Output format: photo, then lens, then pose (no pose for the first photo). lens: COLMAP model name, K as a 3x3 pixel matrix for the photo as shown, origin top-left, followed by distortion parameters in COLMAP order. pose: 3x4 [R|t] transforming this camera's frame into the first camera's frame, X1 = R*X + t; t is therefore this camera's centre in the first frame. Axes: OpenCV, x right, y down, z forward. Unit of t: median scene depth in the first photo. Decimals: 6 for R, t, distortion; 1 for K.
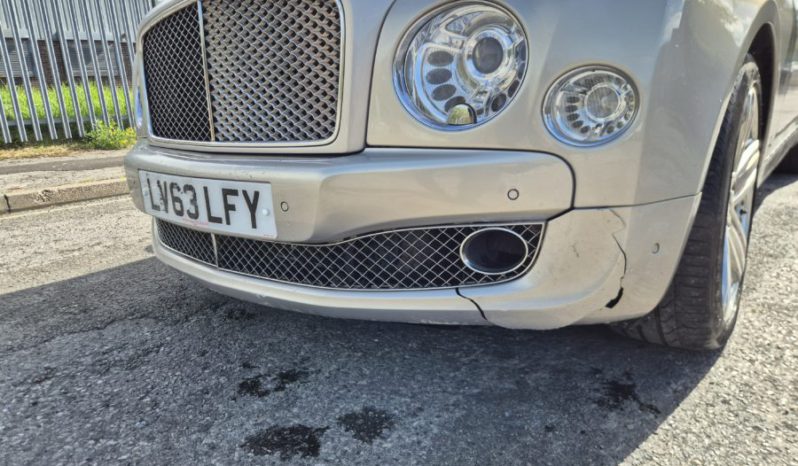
lens RADIAL K [[551.5, 0, 394.3], [0, 551.5, 233.9], [0, 0, 1]] dist [0.069124, -0.057760]
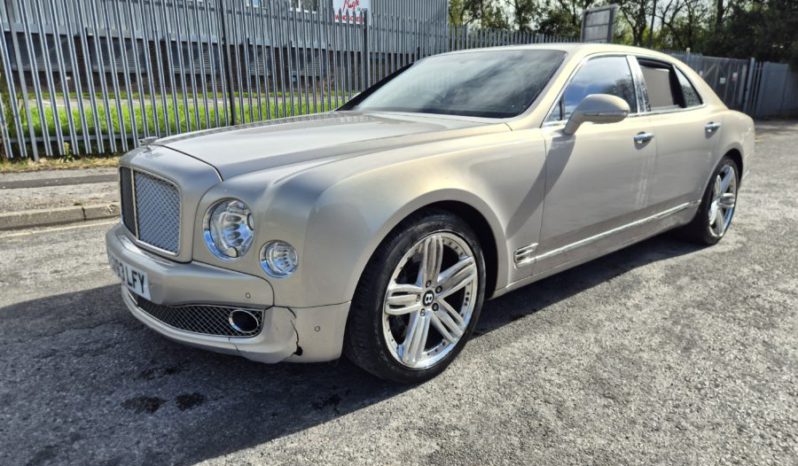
lens RADIAL K [[551.5, 0, 400.4], [0, 551.5, 229.1], [0, 0, 1]] dist [0.069124, -0.057760]
pose [[0.986465, 0.086421, -0.139349, 0.872157], [-0.085999, 0.996254, 0.009052, -0.322457], [0.139609, 0.003054, 0.990202, -0.790134]]
